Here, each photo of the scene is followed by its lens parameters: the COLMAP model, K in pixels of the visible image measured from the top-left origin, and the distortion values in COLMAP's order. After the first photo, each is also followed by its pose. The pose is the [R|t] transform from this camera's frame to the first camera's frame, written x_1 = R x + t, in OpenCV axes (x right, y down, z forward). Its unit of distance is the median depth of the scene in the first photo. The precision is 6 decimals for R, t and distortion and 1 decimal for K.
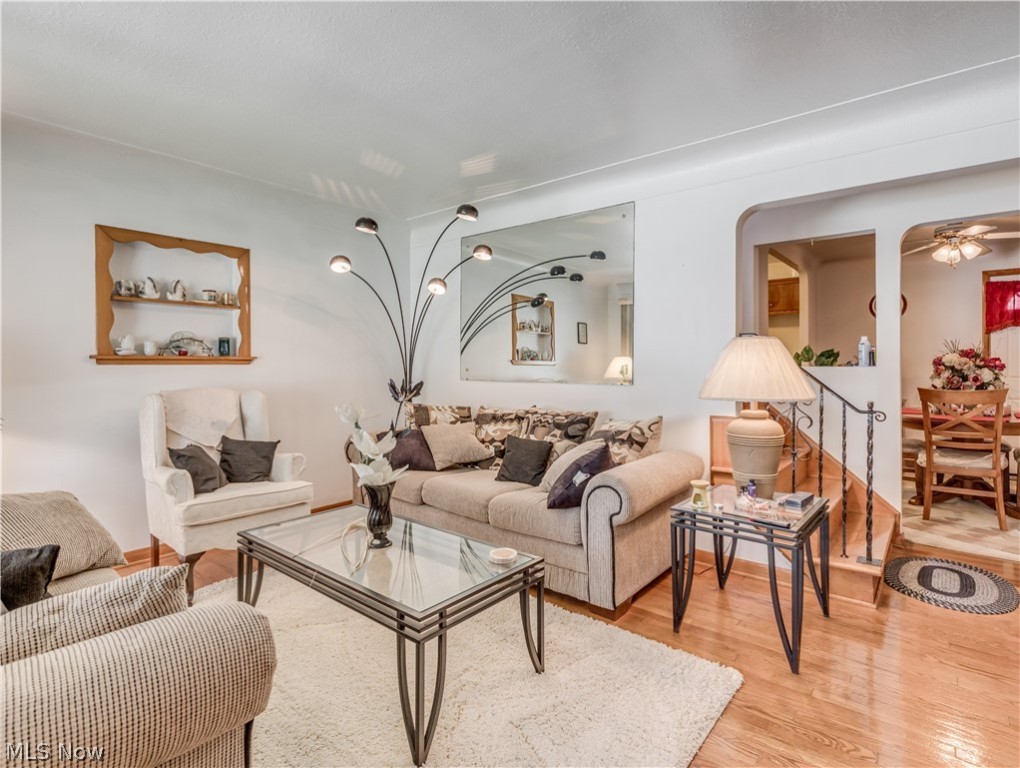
lens RADIAL K [[535.3, 0, 510.0], [0, 535.3, 384.0], [0, 0, 1]] dist [-0.000569, -0.000019]
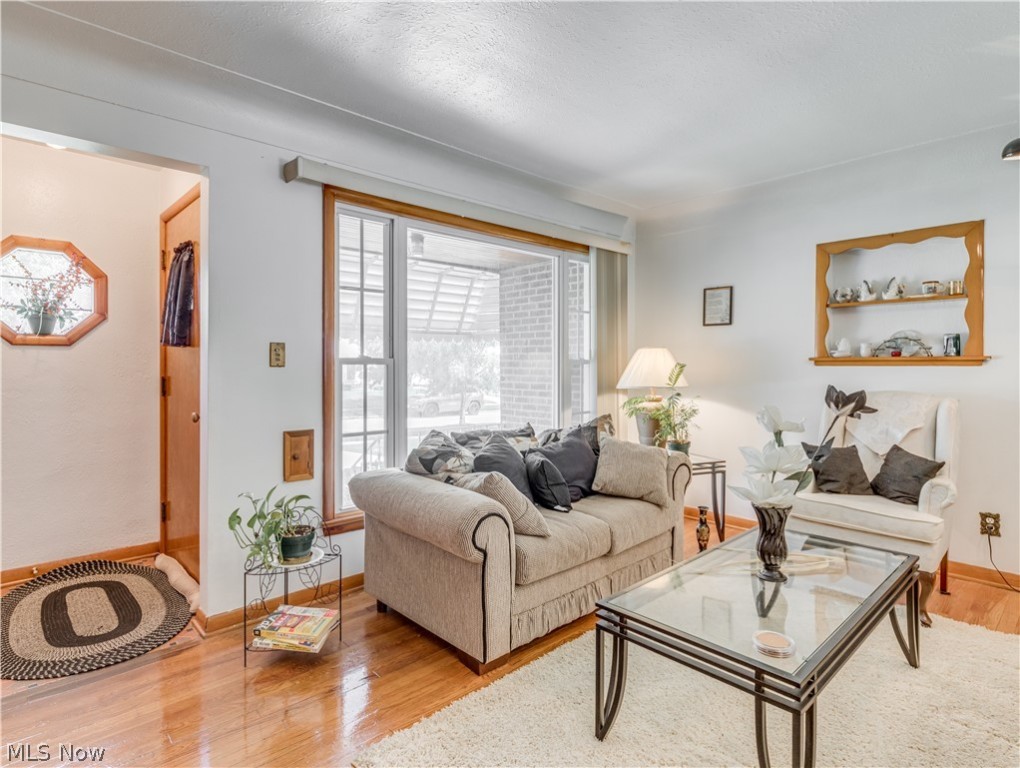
lens RADIAL K [[548.6, 0, 511.7], [0, 548.6, 371.1], [0, 0, 1]] dist [-0.002570, -0.000781]
pose [[-0.116477, 0.007516, -0.993165, 0.452326], [-0.042221, 0.999030, 0.012513, -0.011067], [0.992296, 0.043390, -0.116046, 0.464222]]
